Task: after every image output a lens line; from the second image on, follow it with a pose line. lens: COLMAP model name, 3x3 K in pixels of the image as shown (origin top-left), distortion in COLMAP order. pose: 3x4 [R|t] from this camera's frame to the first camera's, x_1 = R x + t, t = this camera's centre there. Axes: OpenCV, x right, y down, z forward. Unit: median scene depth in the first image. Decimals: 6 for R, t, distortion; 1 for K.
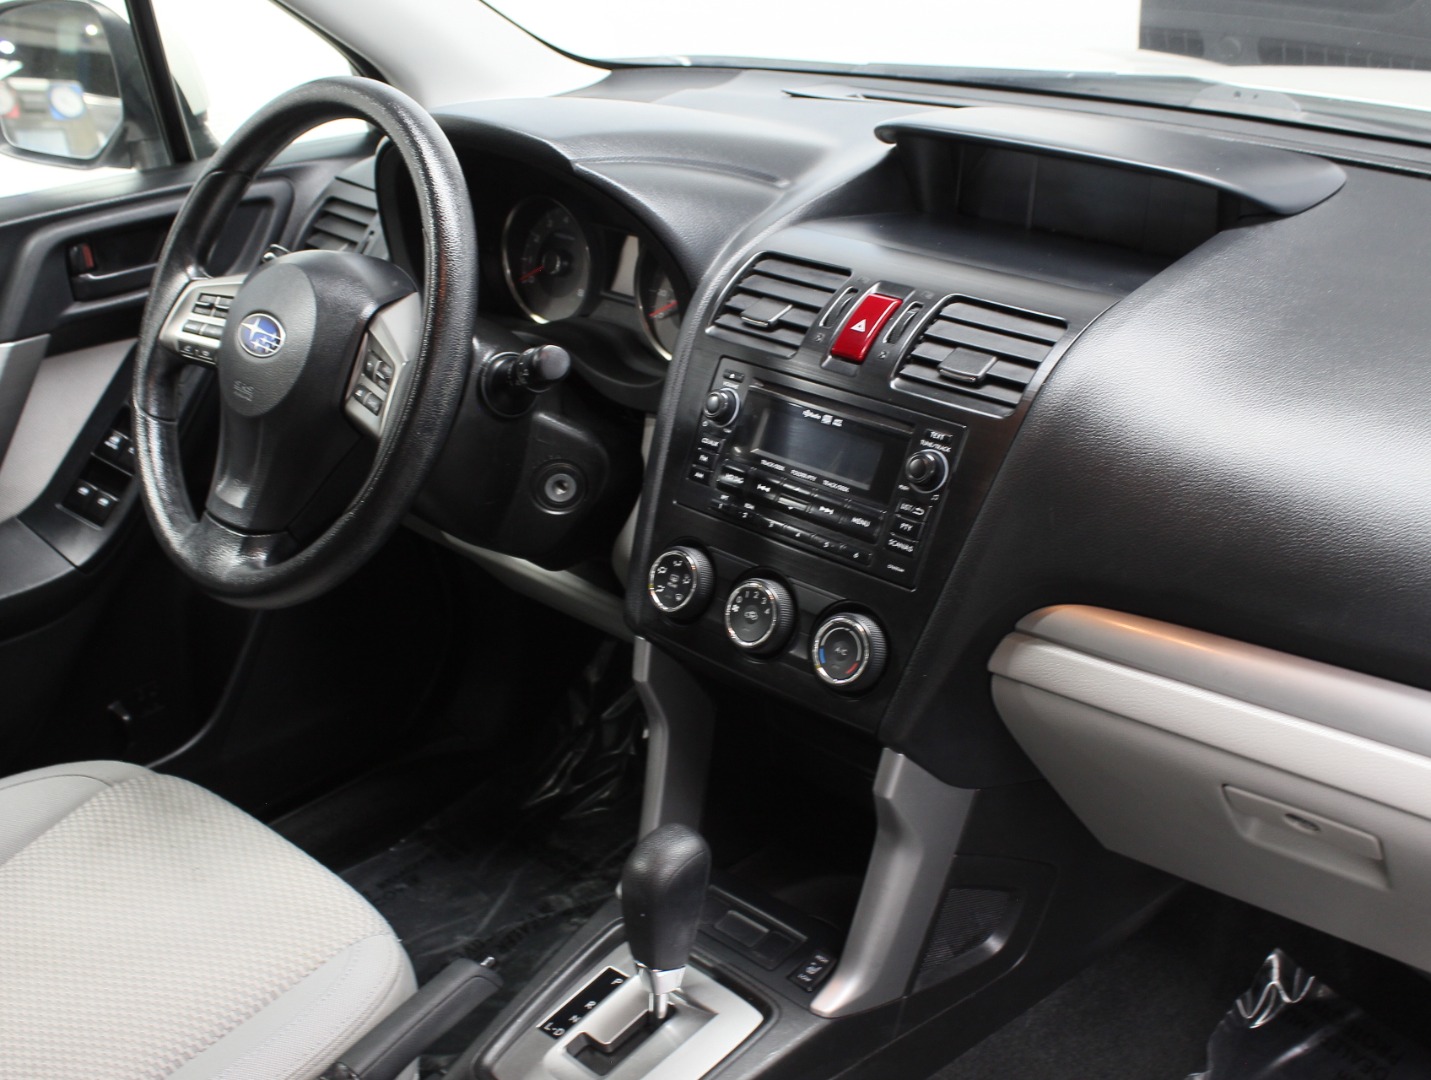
lens RADIAL K [[1707.1, 0, 715.5], [0, 1707.1, 540.0], [0, 0, 1]] dist [-0.099723, 0.014903]
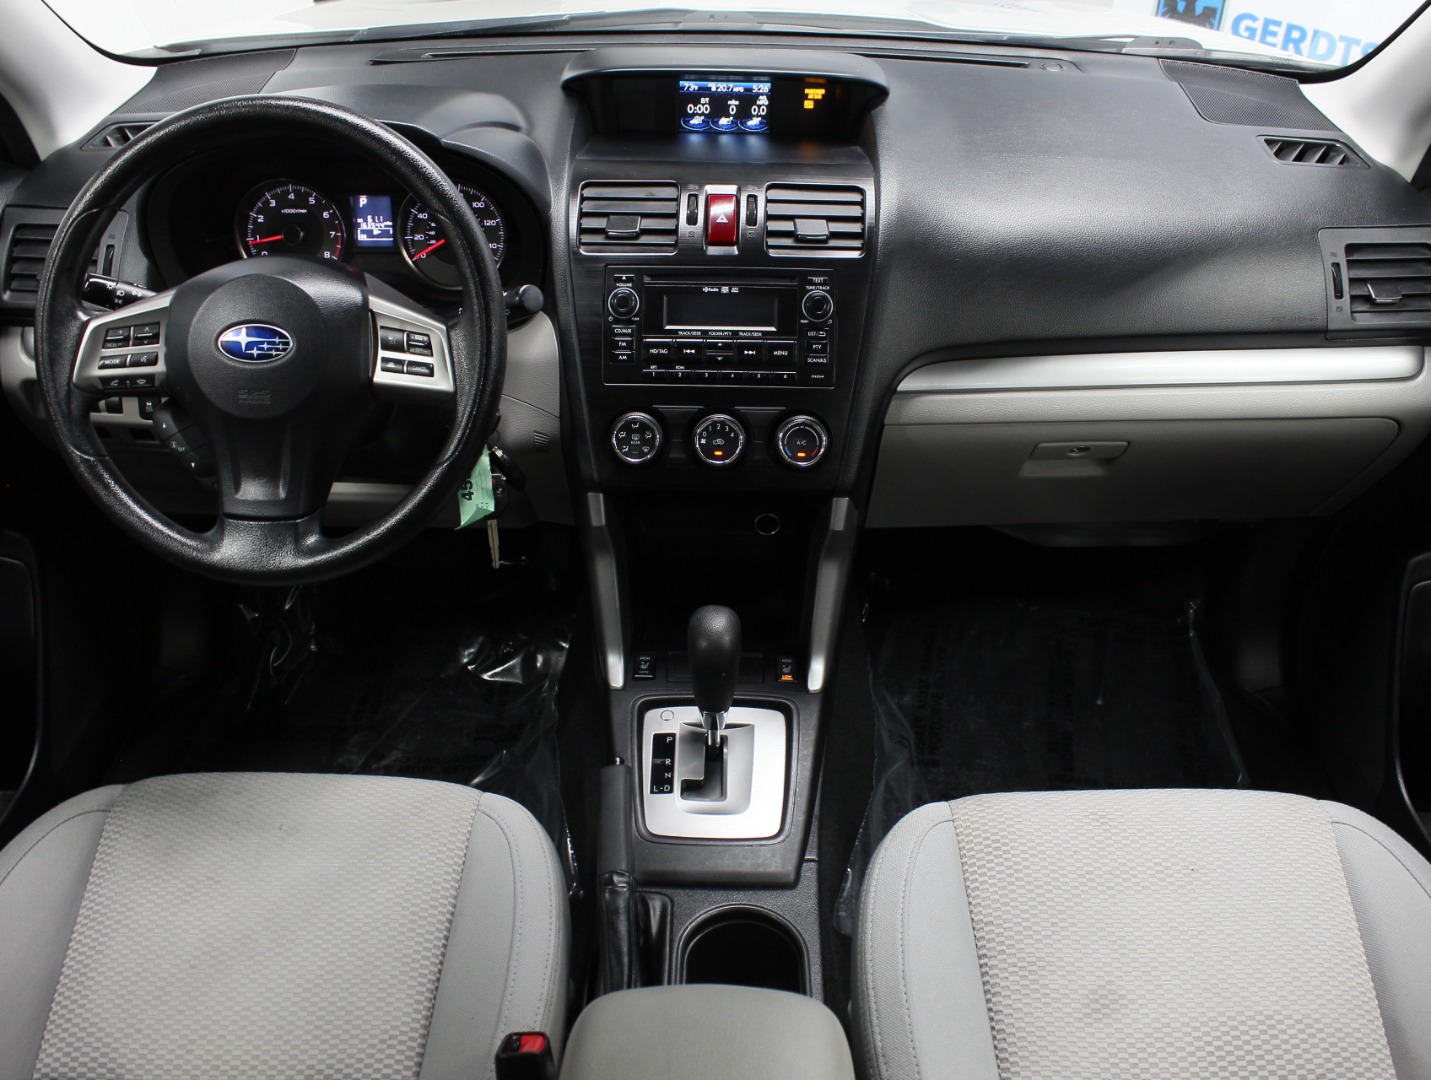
lens RADIAL K [[1354.4, 0, 715.5], [0, 1354.4, 540.0], [0, 0, 1]] dist [-0.159289, 0.149099]
pose [[0.733496, -0.341360, 0.587756, -0.619846], [0.261177, 0.939900, 0.219942, -0.116544], [-0.627512, -0.007818, 0.778568, 0.146992]]
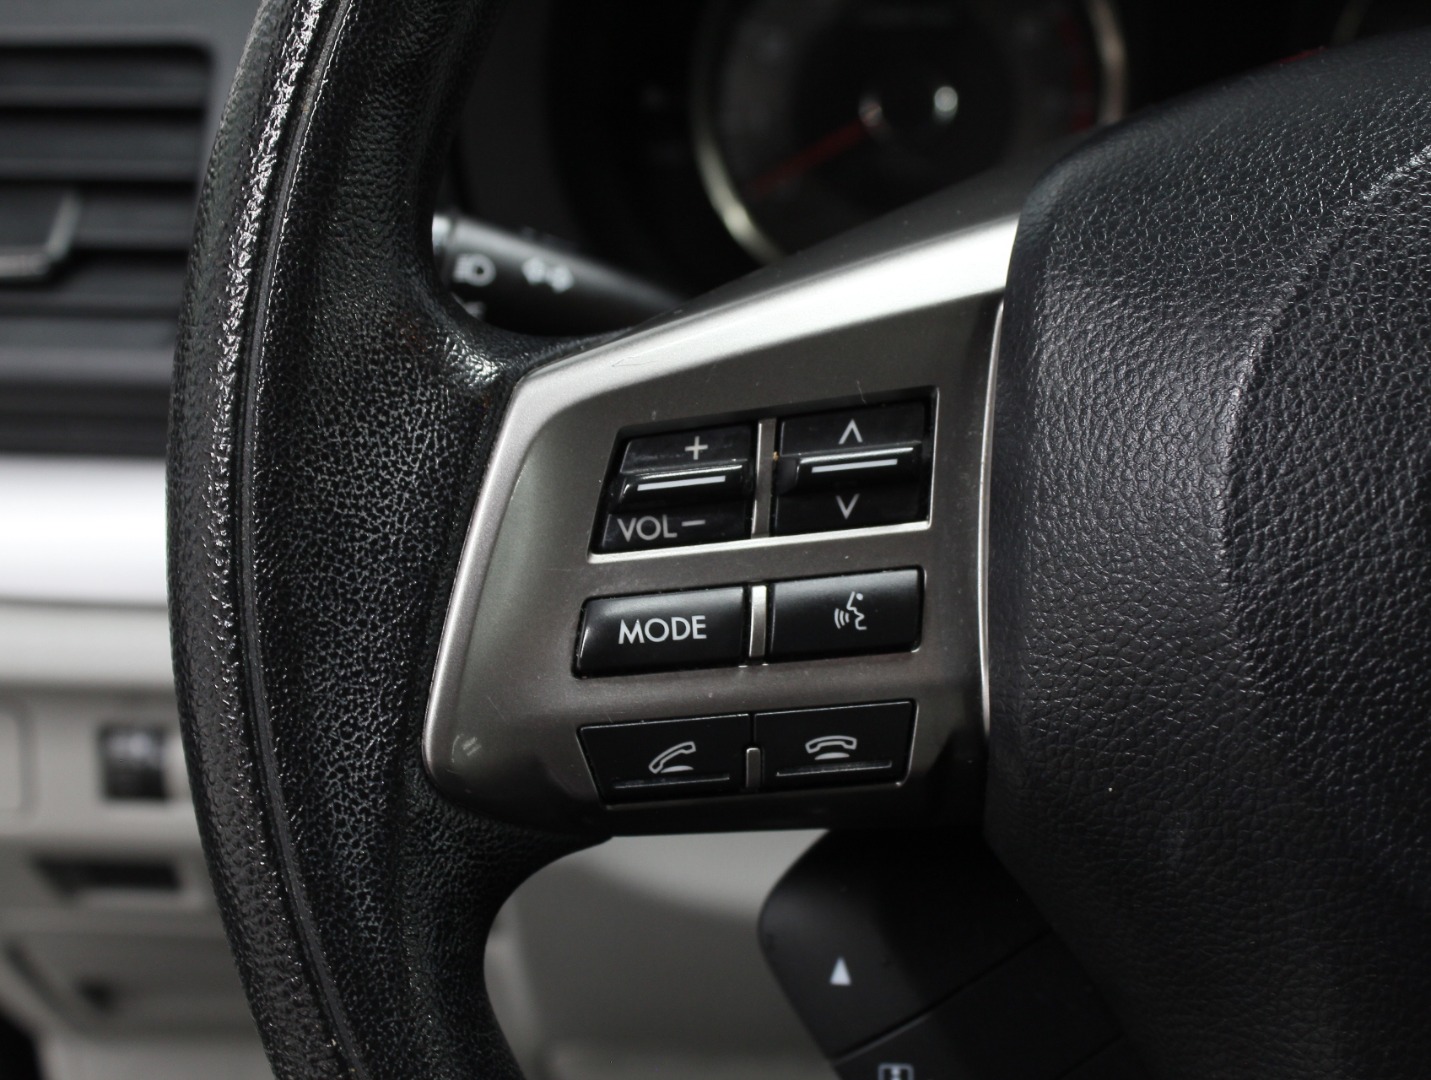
lens RADIAL K [[2268.6, 0, 715.5], [0, 2268.6, 540.0], [0, 0, 1]] dist [-0.027227, 0.002466]
pose [[0.730992, -0.277332, 0.623489, -0.500693], [0.282884, 0.954638, 0.092970, -0.173316], [-0.620989, 0.108414, 0.776285, 0.917523]]
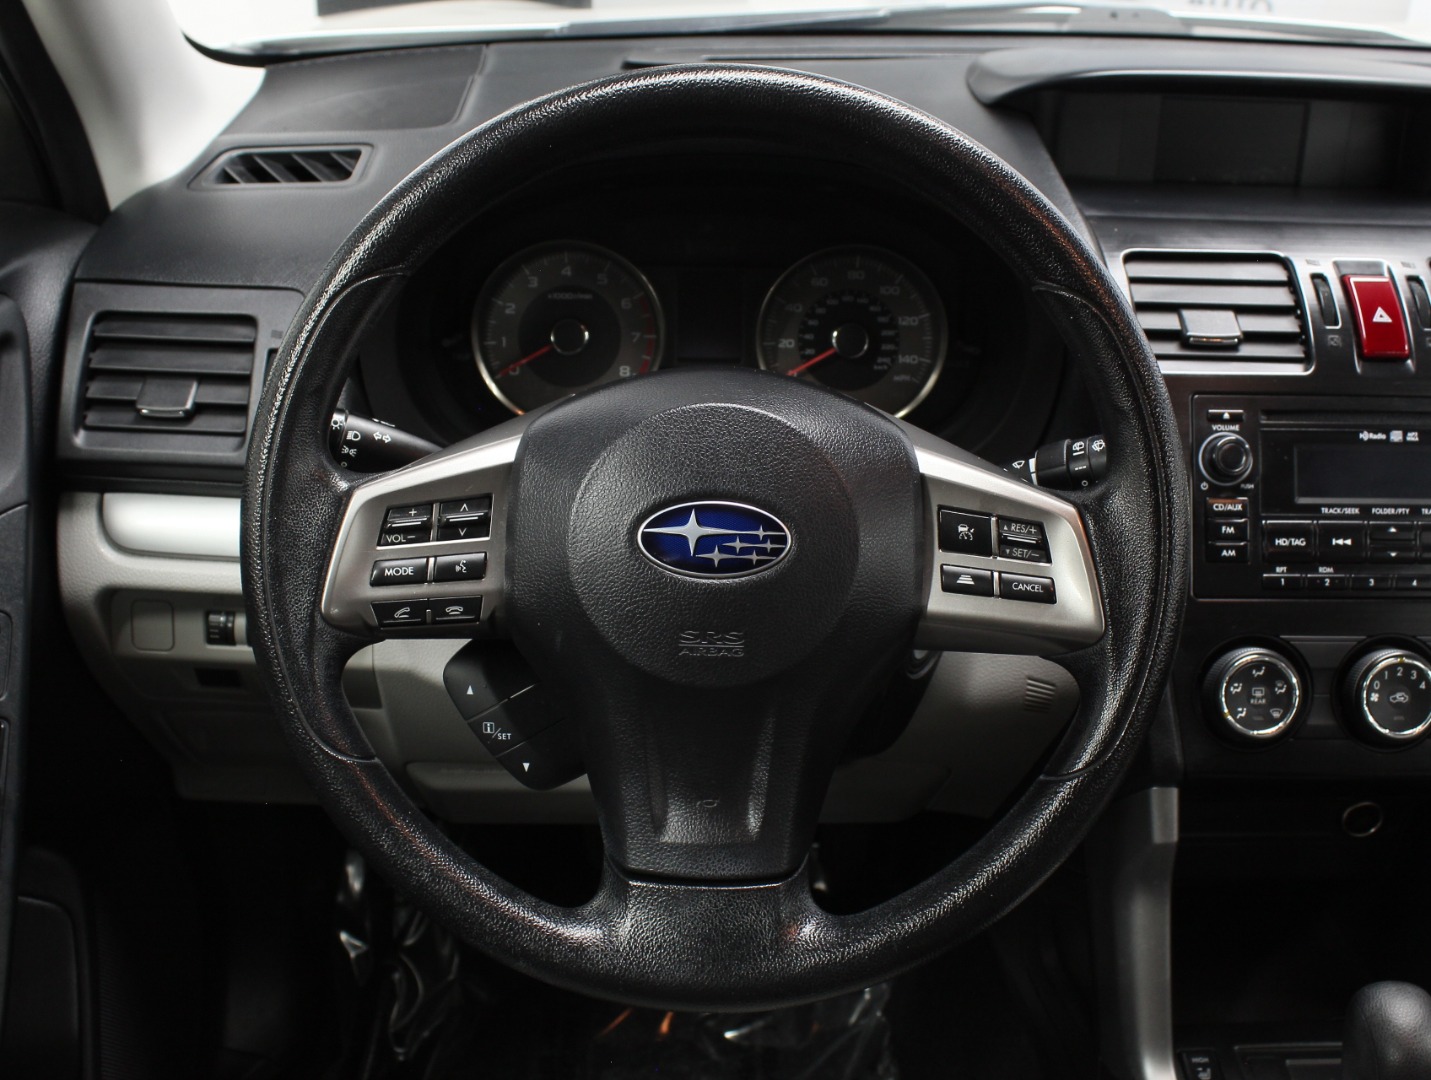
lens RADIAL K [[1656.6, 0, 715.5], [0, 1656.6, 540.0], [0, 0, 1]] dist [-0.095137, 0.007330]
pose [[0.699295, -0.278539, 0.658333, -0.649017], [0.262942, 0.956622, 0.125441, -0.195564], [-0.664717, 0.085383, 0.742200, 0.616208]]
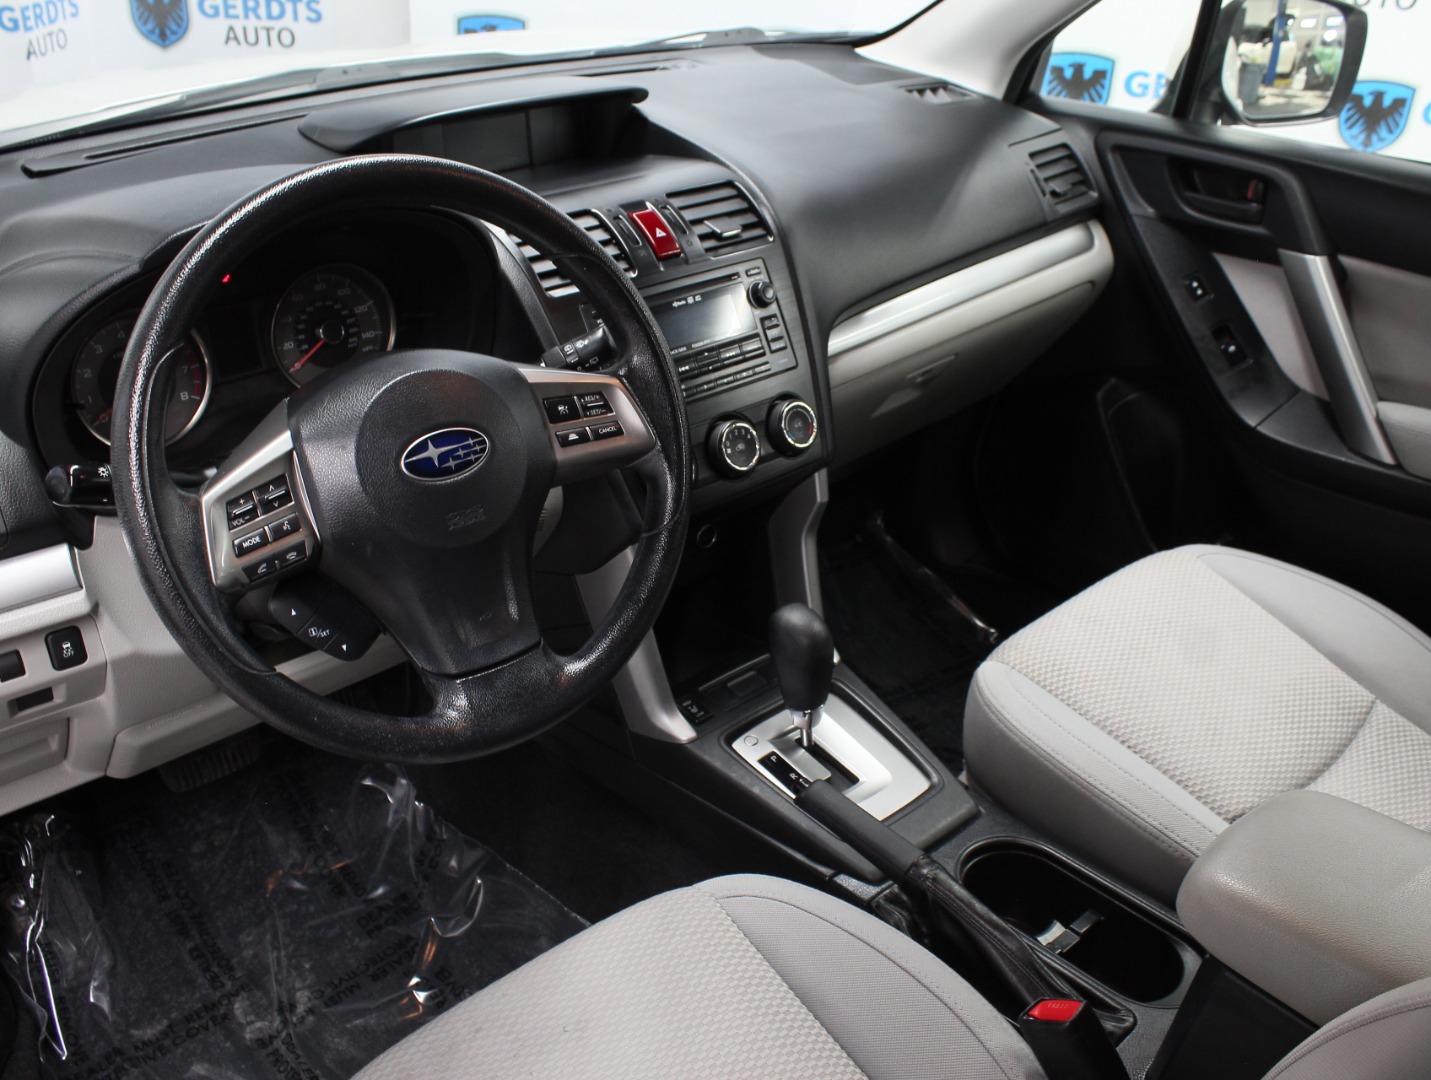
lens RADIAL K [[1372.8, 0, 715.5], [0, 1372.8, 540.0], [0, 0, 1]] dist [-0.107053, 0.016909]
pose [[0.082634, -0.458642, 0.884771, -0.937524], [0.410729, 0.824573, 0.389077, -0.313487], [-0.908005, 0.331250, 0.256515, 0.730172]]
